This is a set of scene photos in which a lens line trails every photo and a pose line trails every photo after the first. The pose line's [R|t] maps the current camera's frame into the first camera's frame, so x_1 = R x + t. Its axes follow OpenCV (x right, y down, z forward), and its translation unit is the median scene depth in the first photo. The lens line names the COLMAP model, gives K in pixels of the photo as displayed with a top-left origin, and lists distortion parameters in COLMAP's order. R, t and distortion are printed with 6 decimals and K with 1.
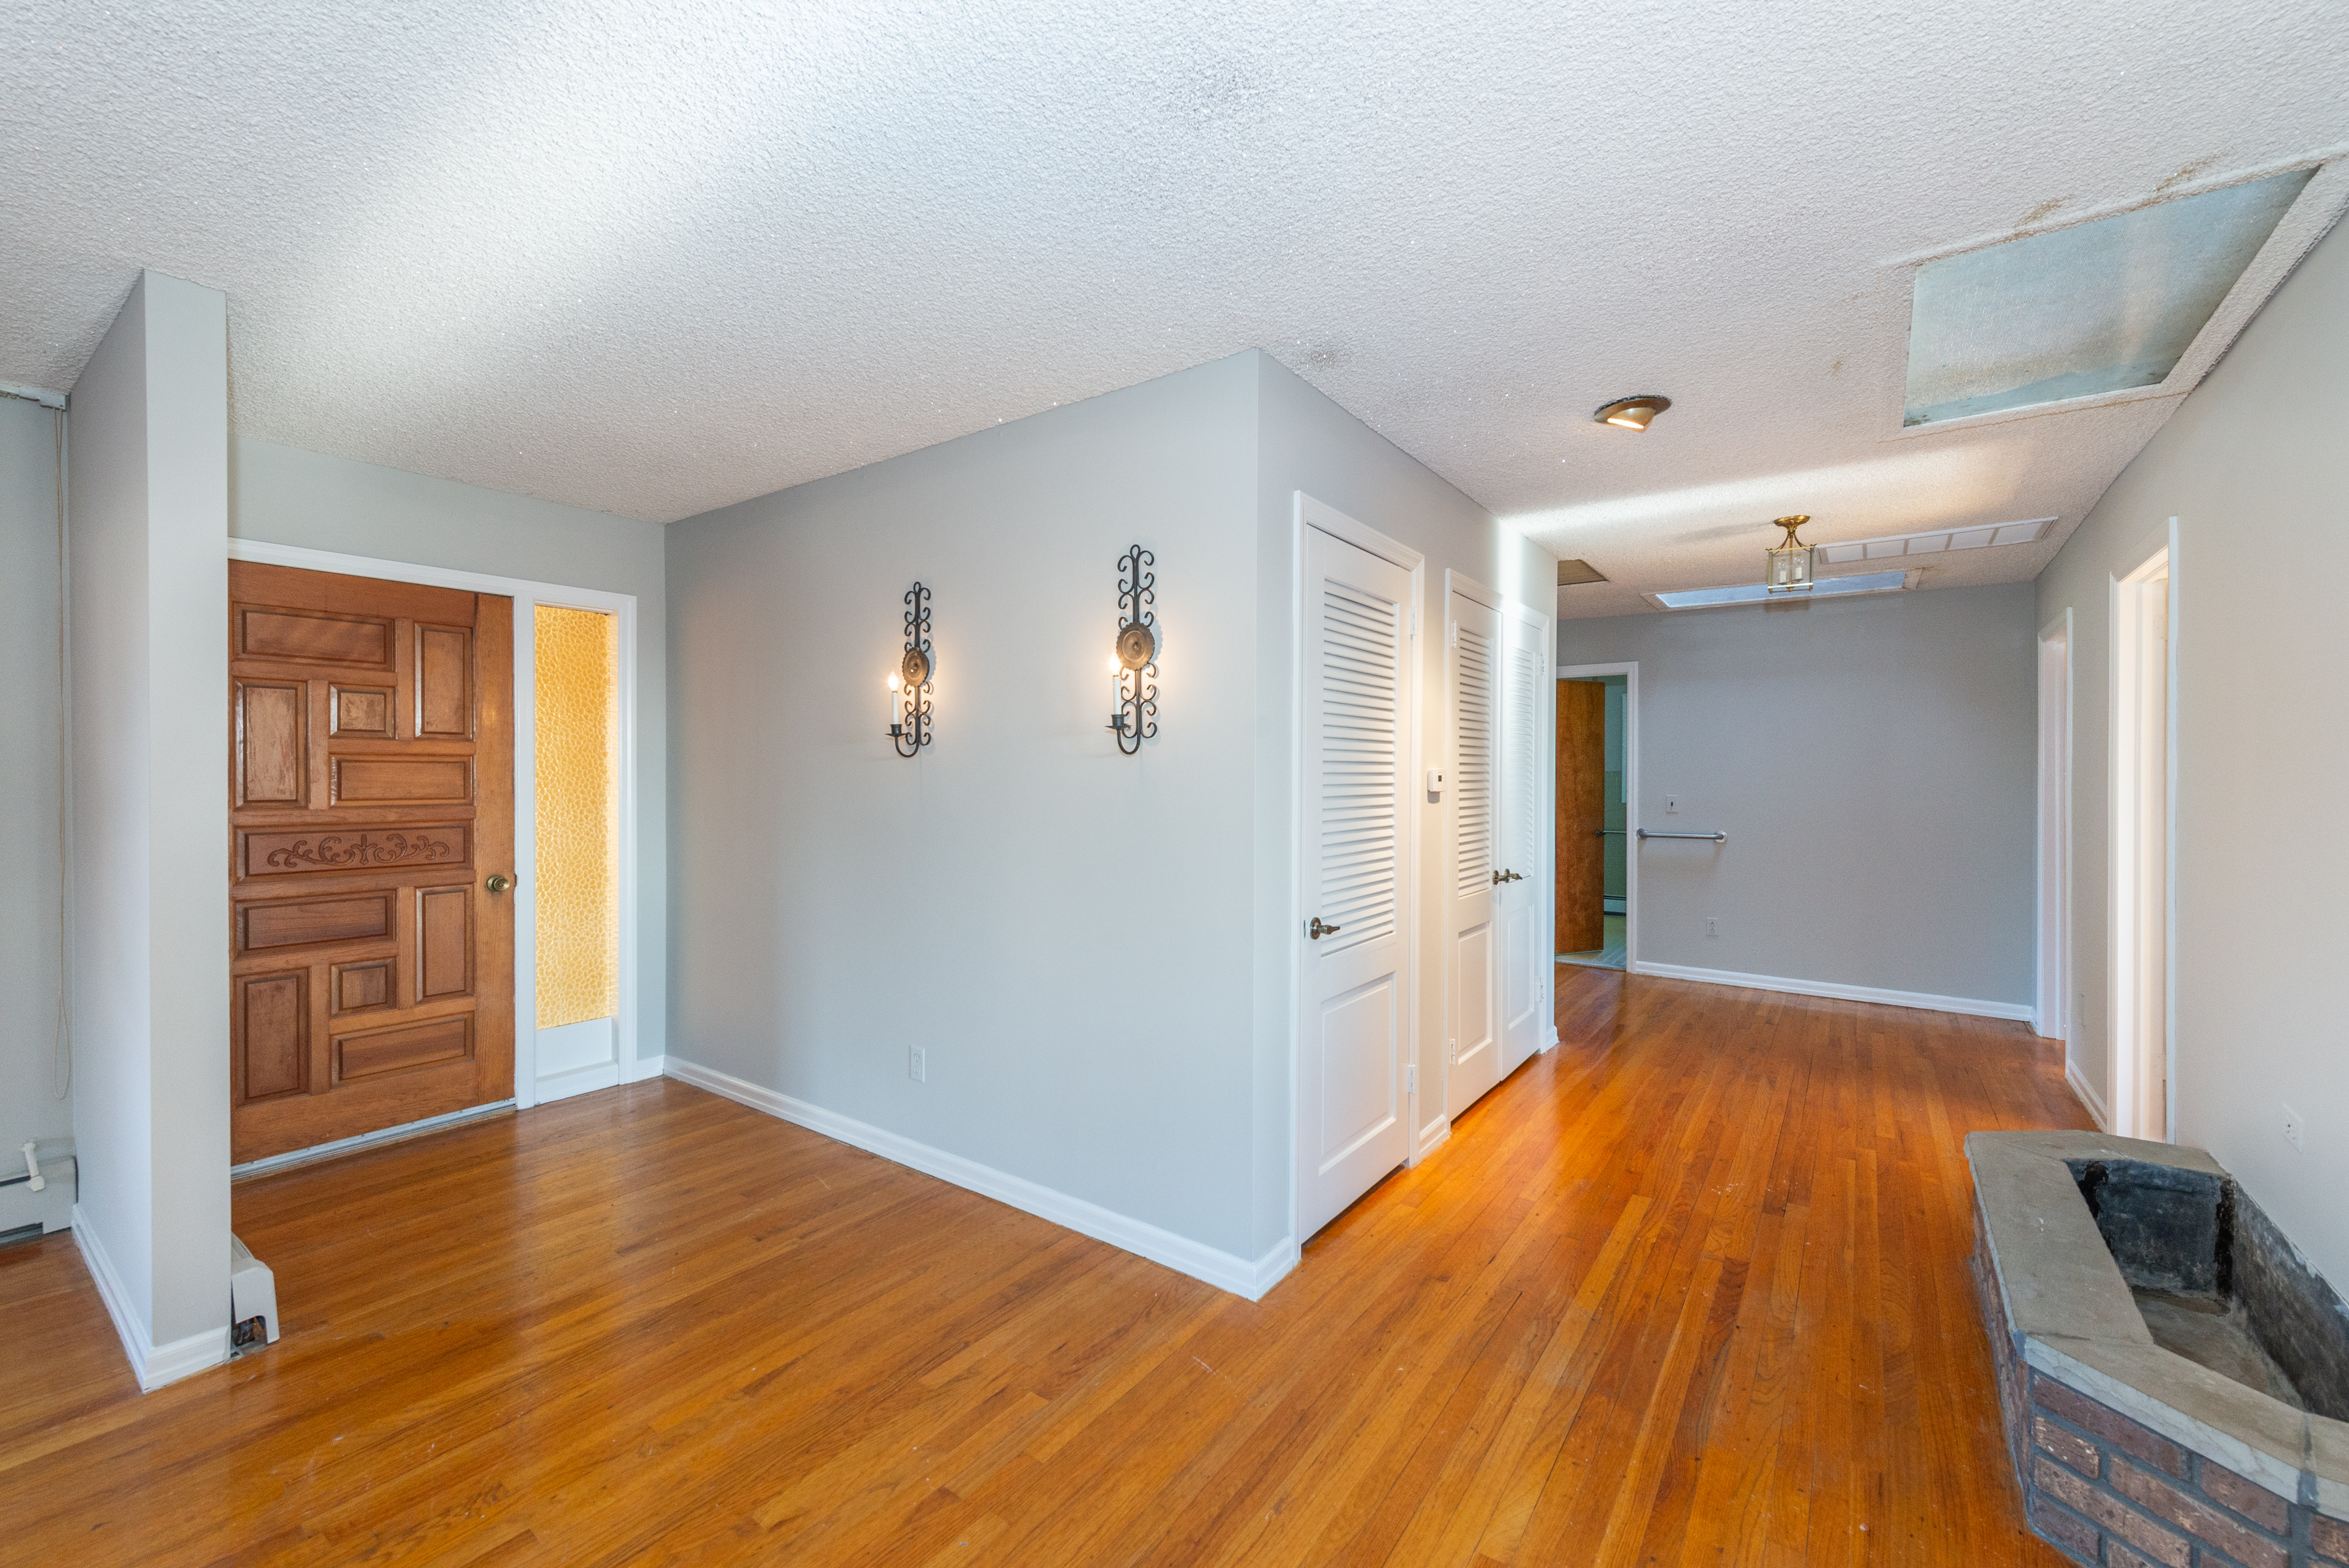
lens RADIAL K [[931.2, 0, 1216.8], [0, 931.2, 768.6], [0, 0, 1]] dist [0.000206, 0.000022]
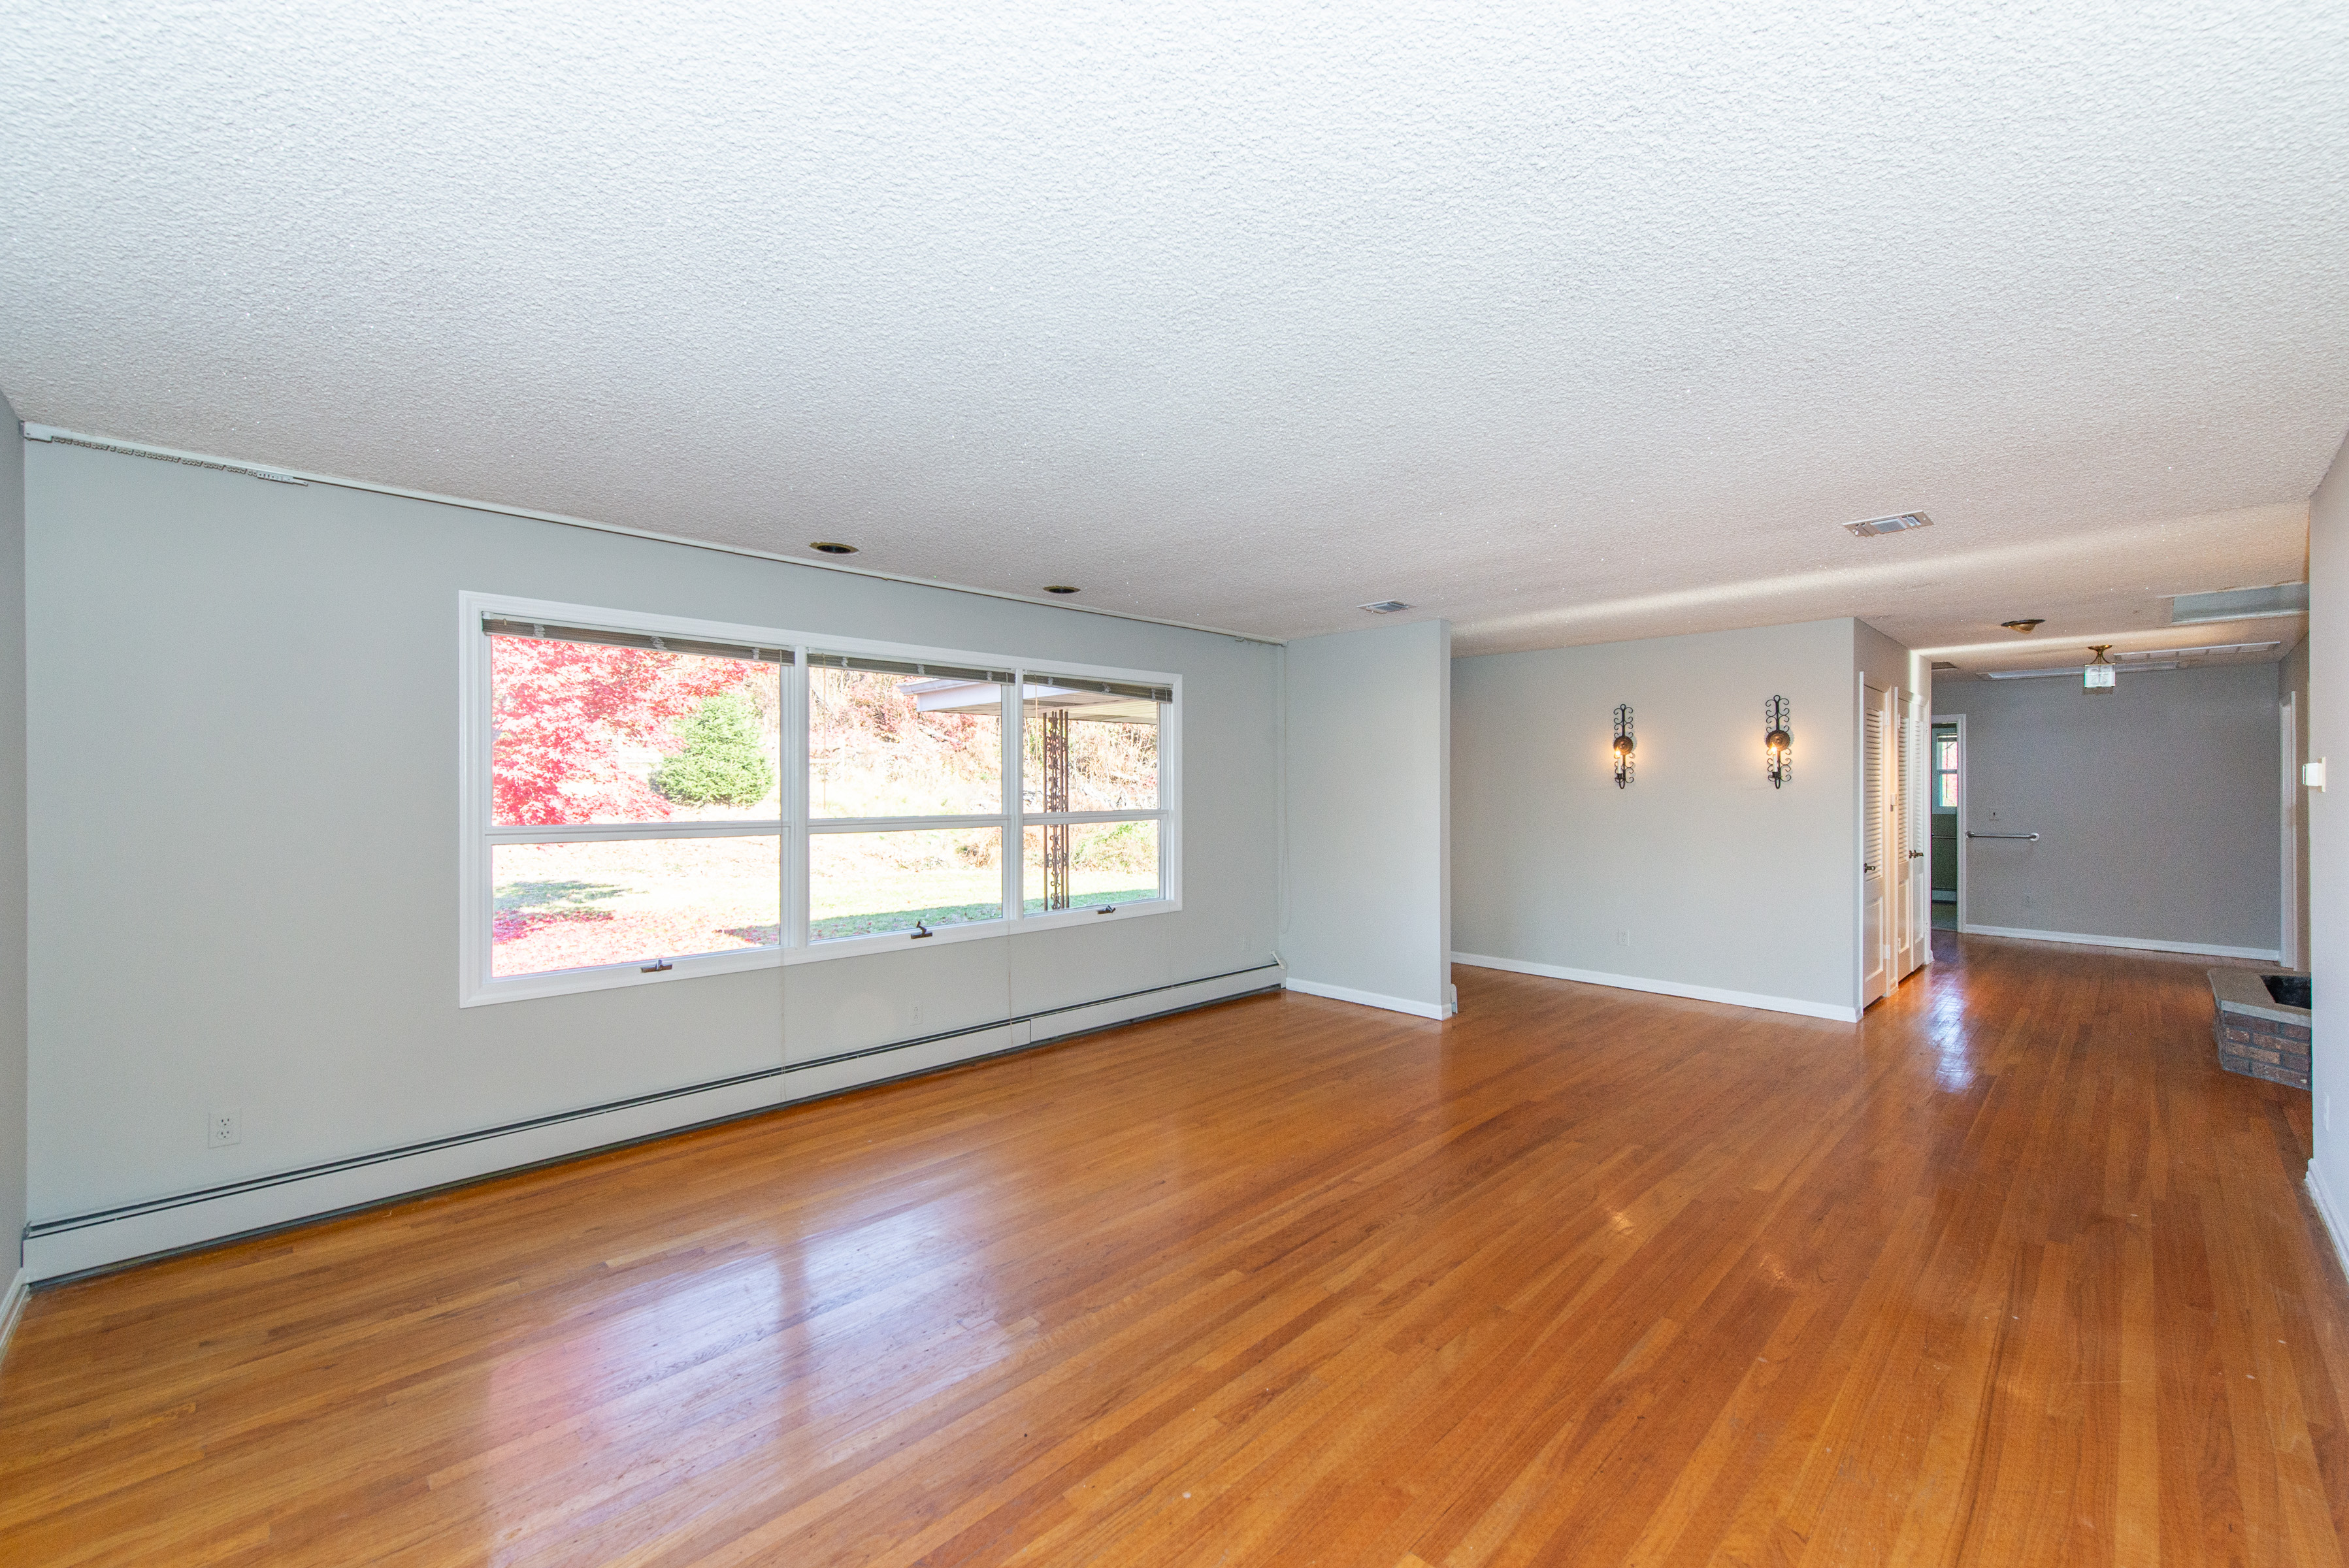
lens RADIAL K [[980.8, 0, 1174.5], [0, 980.8, 784.0], [0, 0, 1]] dist [-0.001353, -0.000307]
pose [[0.985614, -0.002188, -0.169000, -0.935733], [0.002397, 0.999997, 0.001031, -0.027588], [0.168997, -0.001421, 0.985616, -1.310113]]
